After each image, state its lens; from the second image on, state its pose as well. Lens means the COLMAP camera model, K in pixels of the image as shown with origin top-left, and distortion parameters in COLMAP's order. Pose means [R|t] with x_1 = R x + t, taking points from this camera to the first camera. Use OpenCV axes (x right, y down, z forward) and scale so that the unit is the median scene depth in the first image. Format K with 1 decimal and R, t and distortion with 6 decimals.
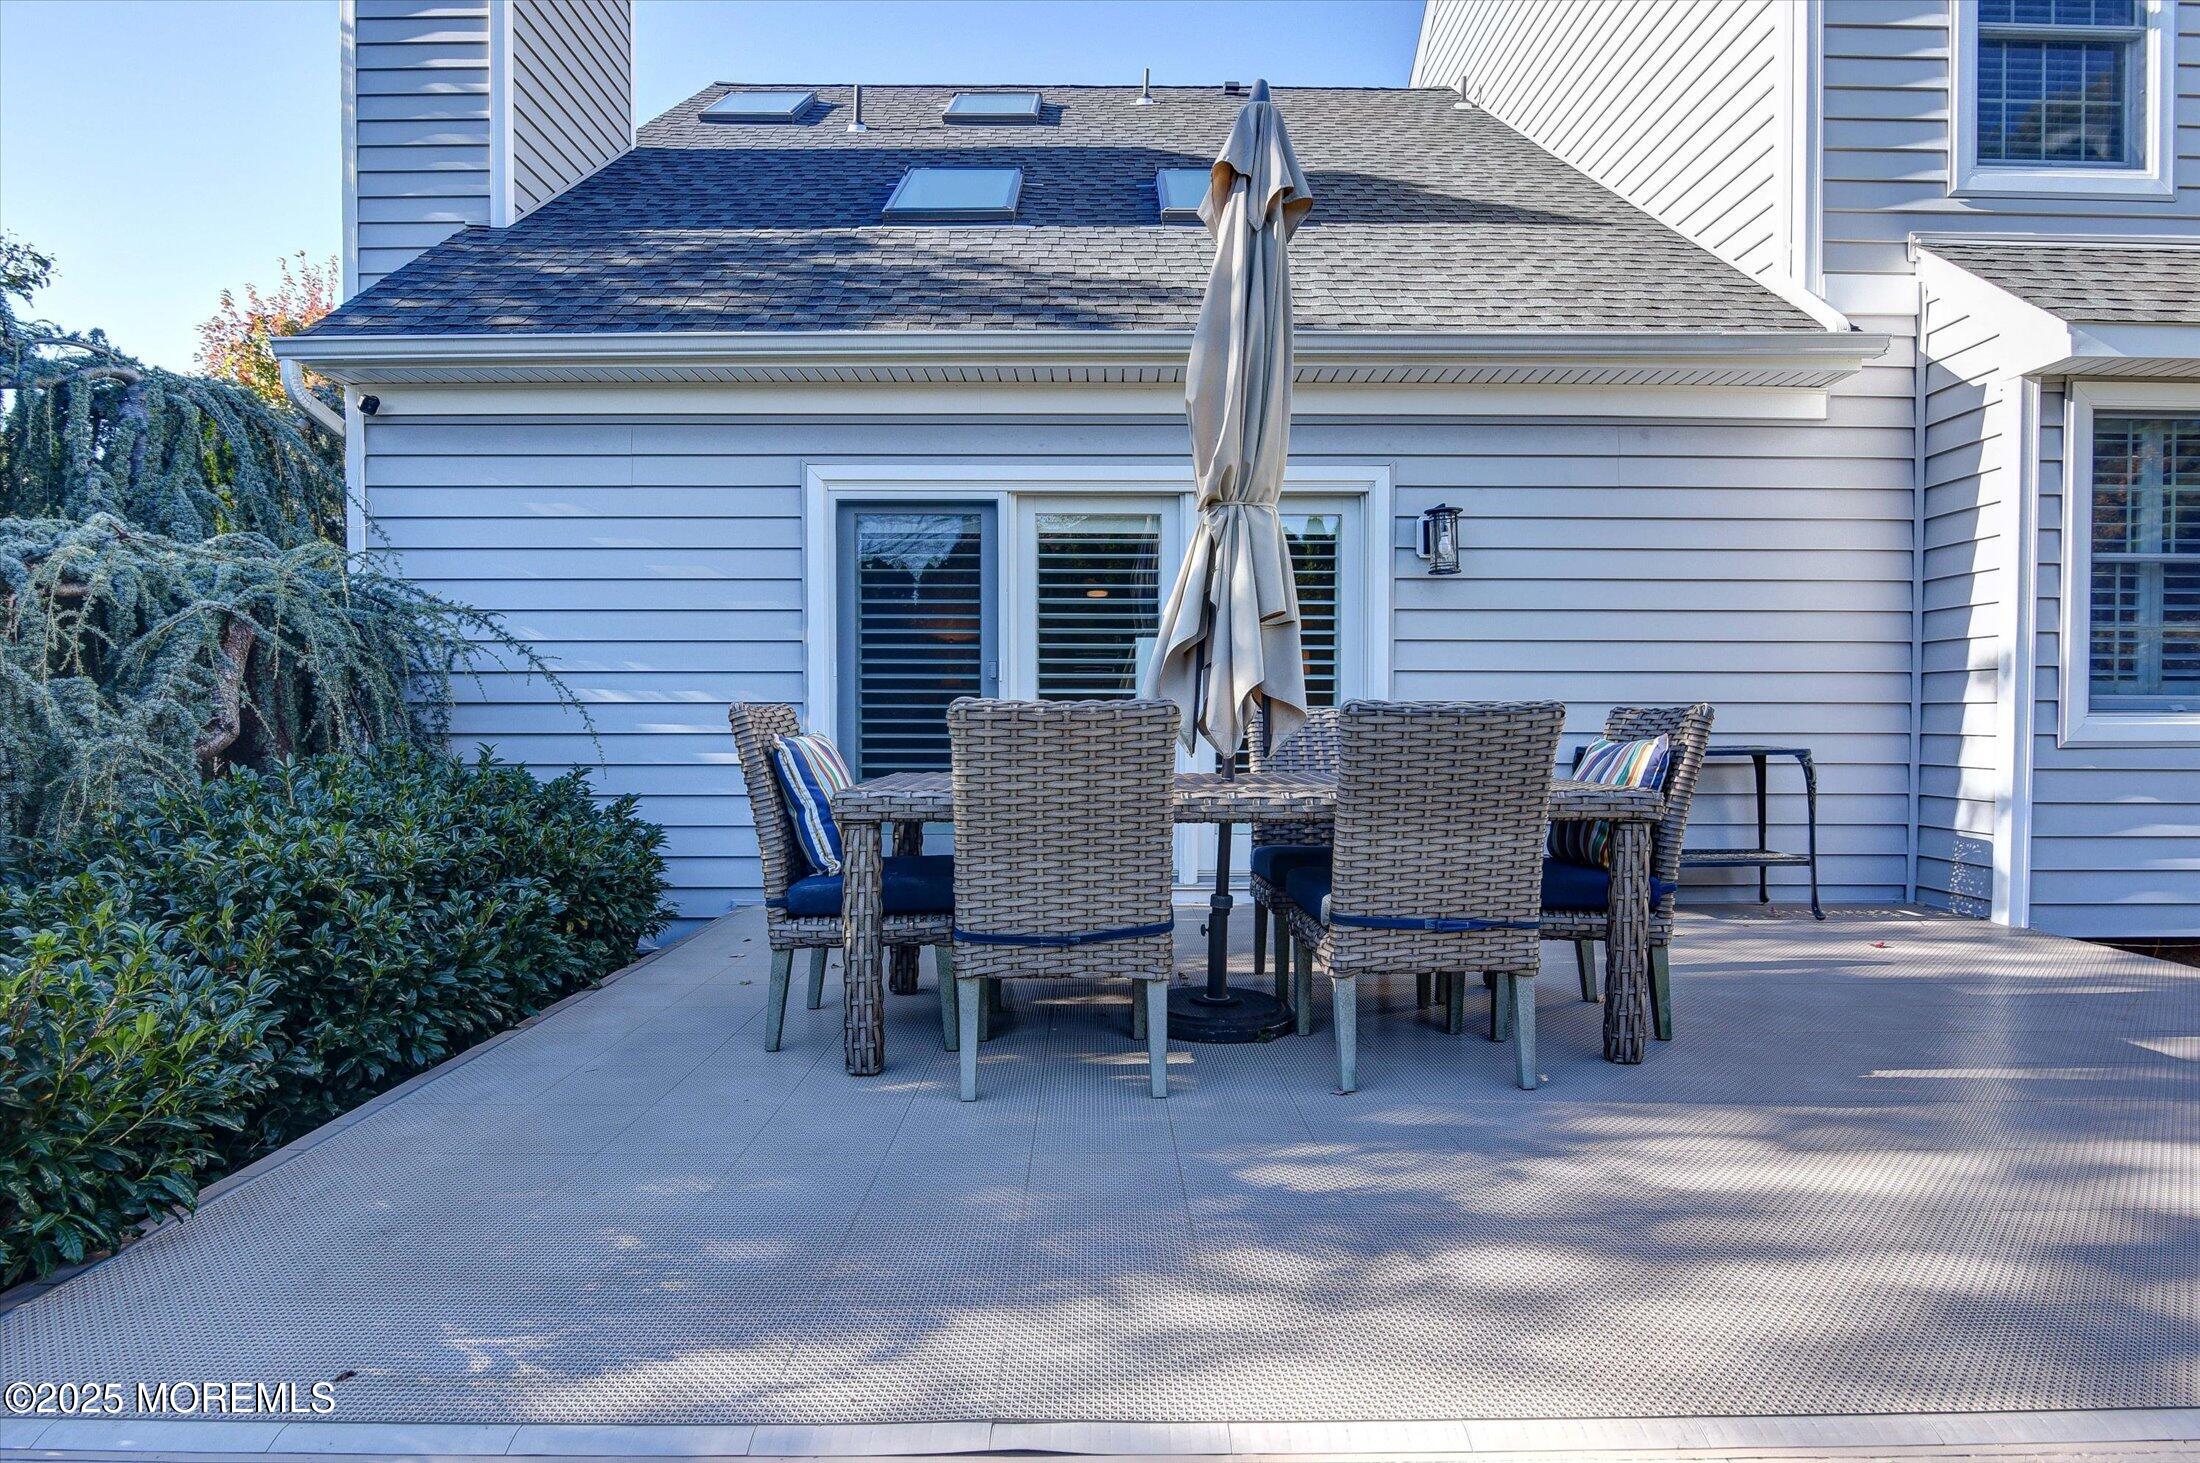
lens RADIAL K [[1079.4, 0, 1100.2], [0, 1079.4, 732.8], [0, 0, 1]] dist [-0.015639, -0.000862]
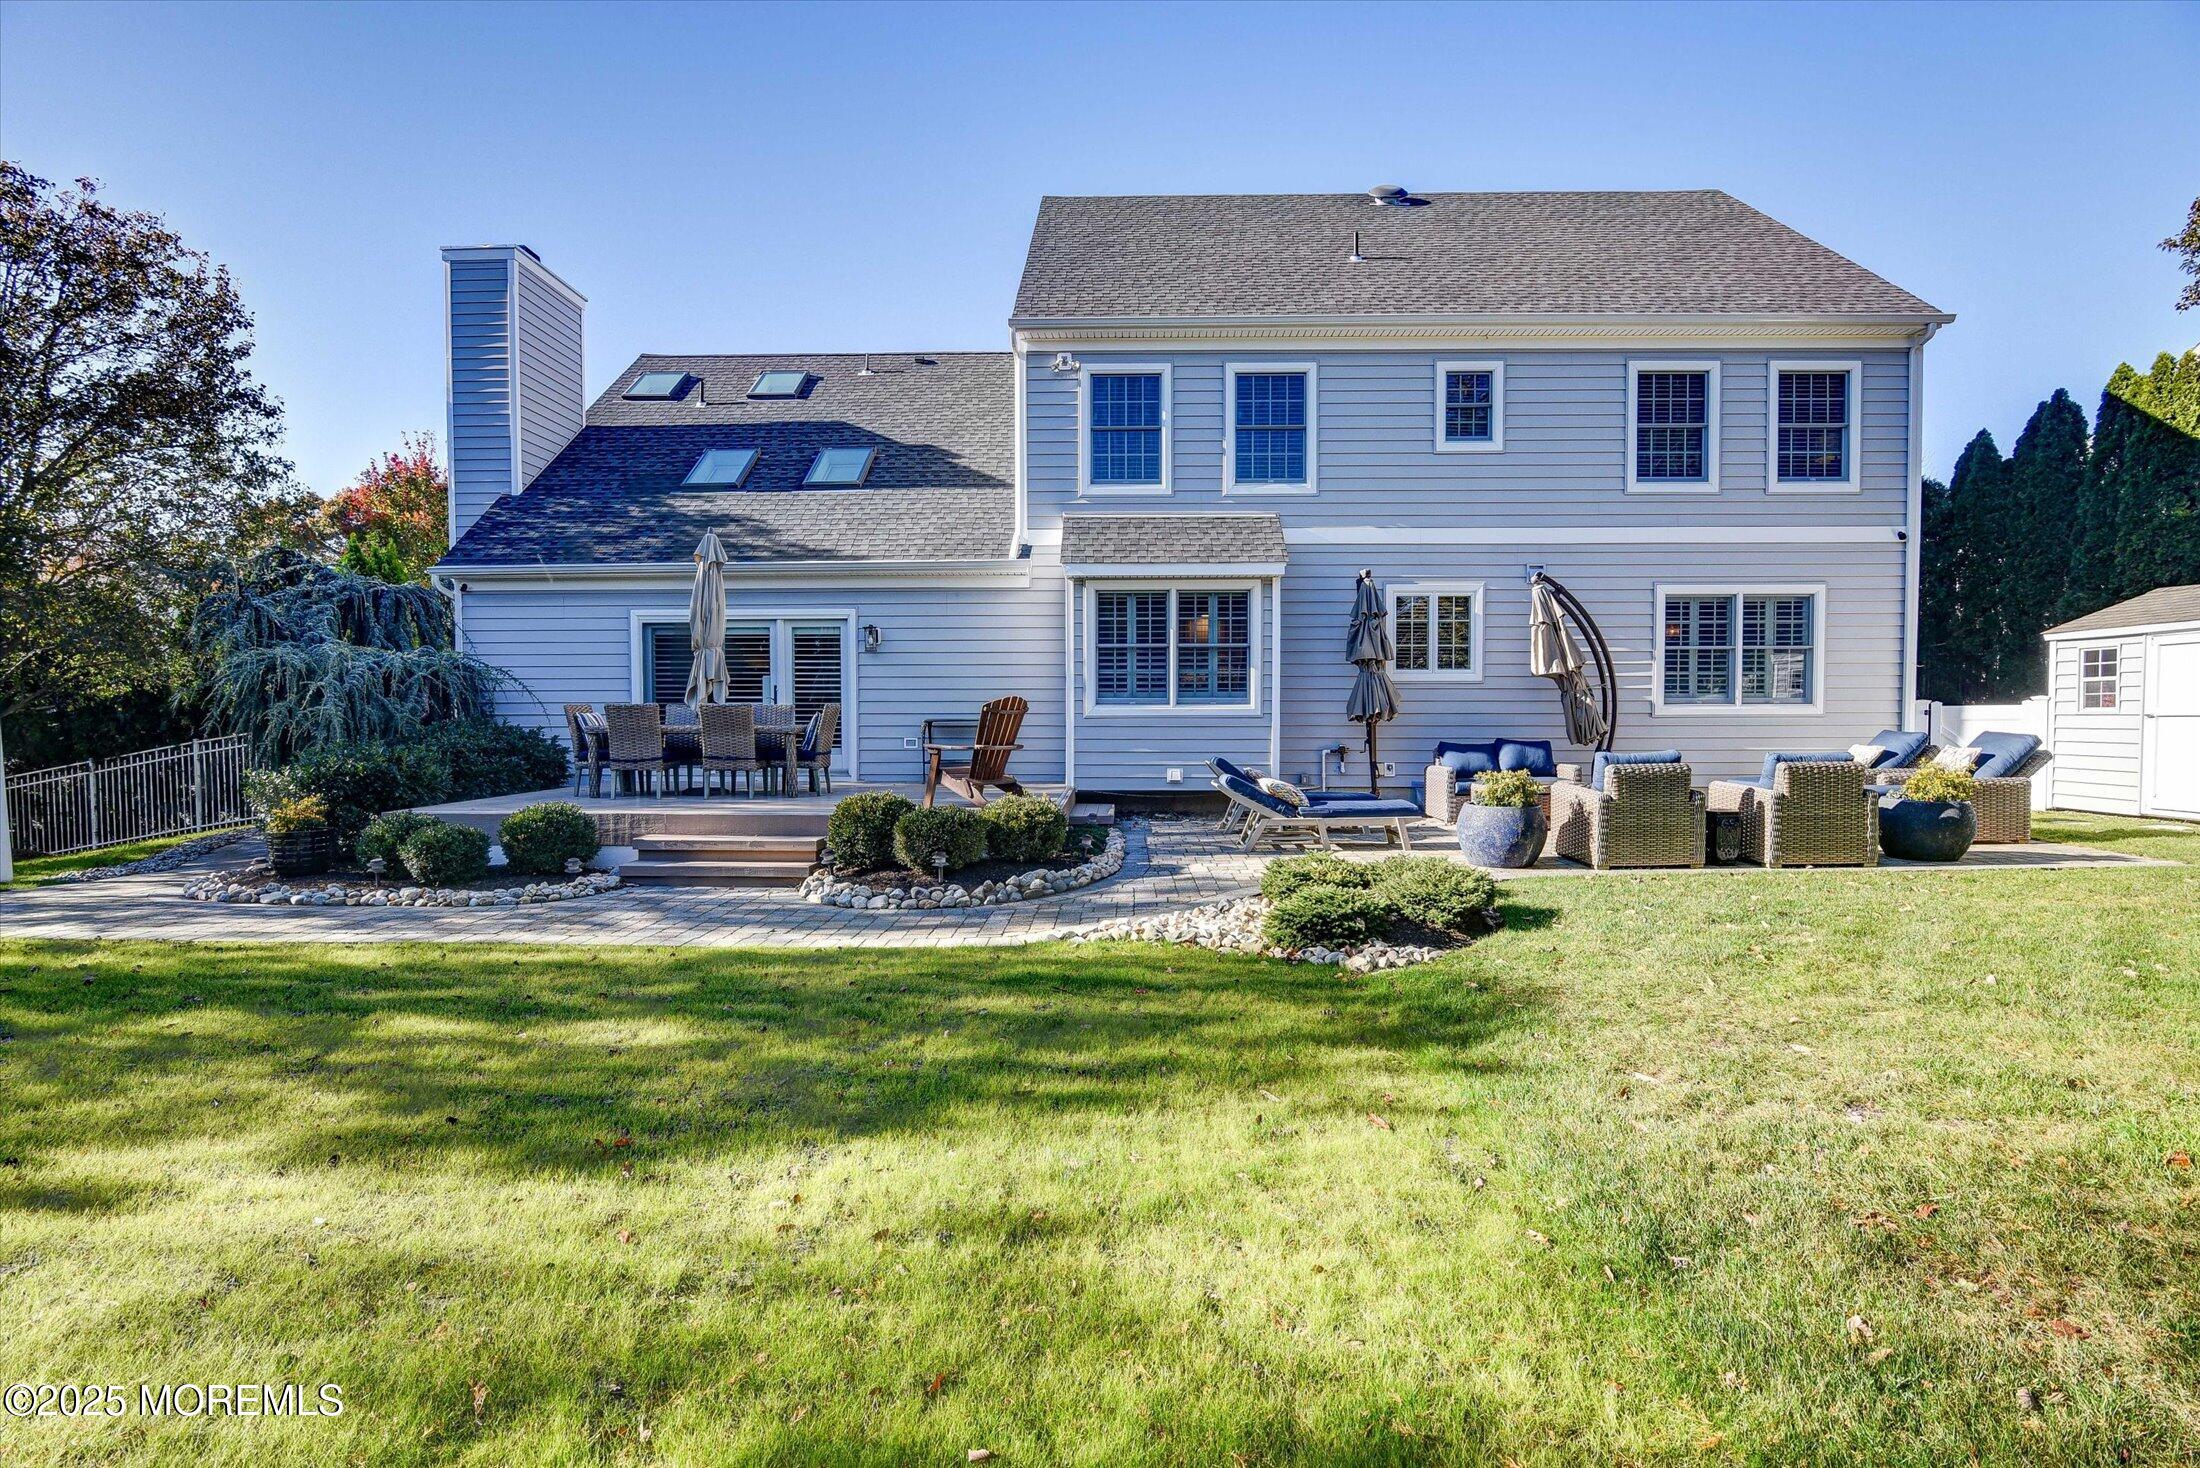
lens RADIAL K [[1079.4, 0, 1104.0], [0, 1079.4, 726.2], [0, 0, 1]] dist [-0.015639, -0.000862]
pose [[0.999355, -0.002854, -0.035800, 0.947166], [0.002815, 0.999995, -0.001141, 0.034382], [0.035803, 0.001039, 0.999358, -1.521052]]
